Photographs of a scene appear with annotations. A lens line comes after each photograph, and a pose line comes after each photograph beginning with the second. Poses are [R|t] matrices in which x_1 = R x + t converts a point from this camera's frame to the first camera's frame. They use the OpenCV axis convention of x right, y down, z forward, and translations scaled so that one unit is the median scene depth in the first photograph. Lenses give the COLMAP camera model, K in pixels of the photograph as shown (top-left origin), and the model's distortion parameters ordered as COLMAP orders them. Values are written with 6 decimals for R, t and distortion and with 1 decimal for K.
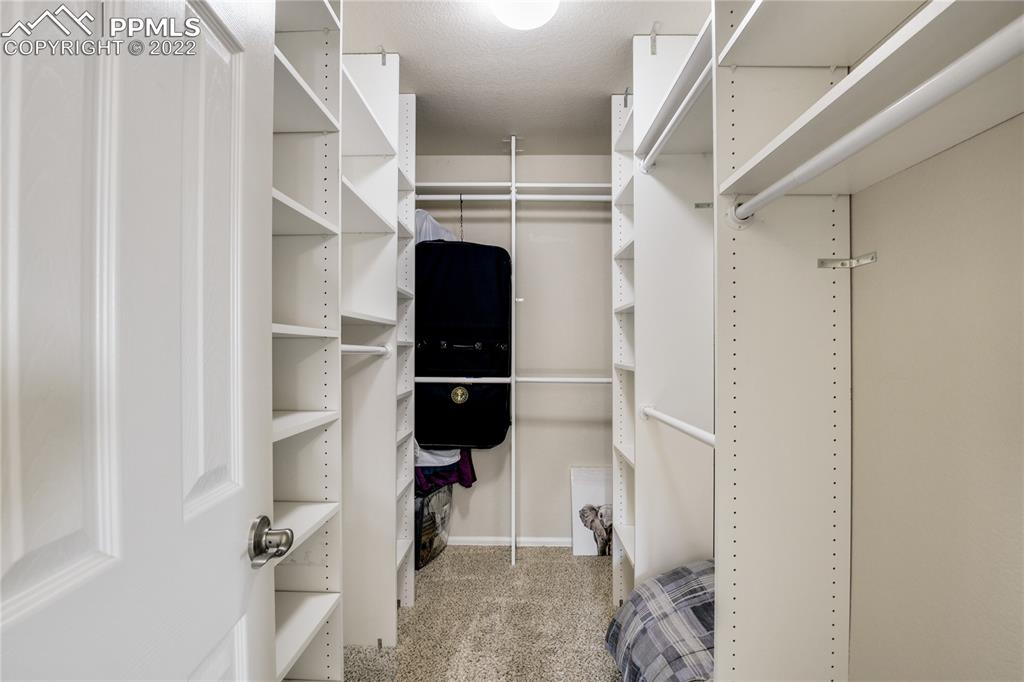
lens RADIAL K [[508.2, 0, 512.0], [0, 508.2, 341.0], [0, 0, 1]] dist [-0.021695, -0.000872]
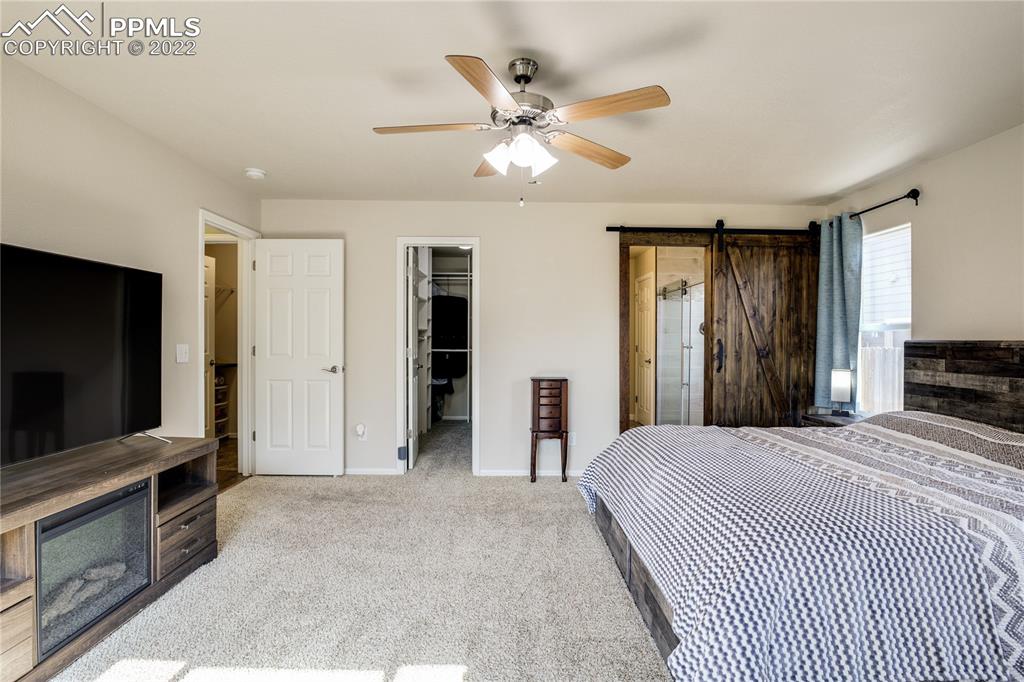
lens RADIAL K [[508.2, 0, 512.0], [0, 508.2, 341.0], [0, 0, 1]] dist [-0.021695, -0.000872]
pose [[0.999503, 0.005750, 0.030979, 0.139999], [-0.006199, 0.999877, 0.014416, -0.011159], [-0.030892, -0.014601, 0.999416, -1.567236]]
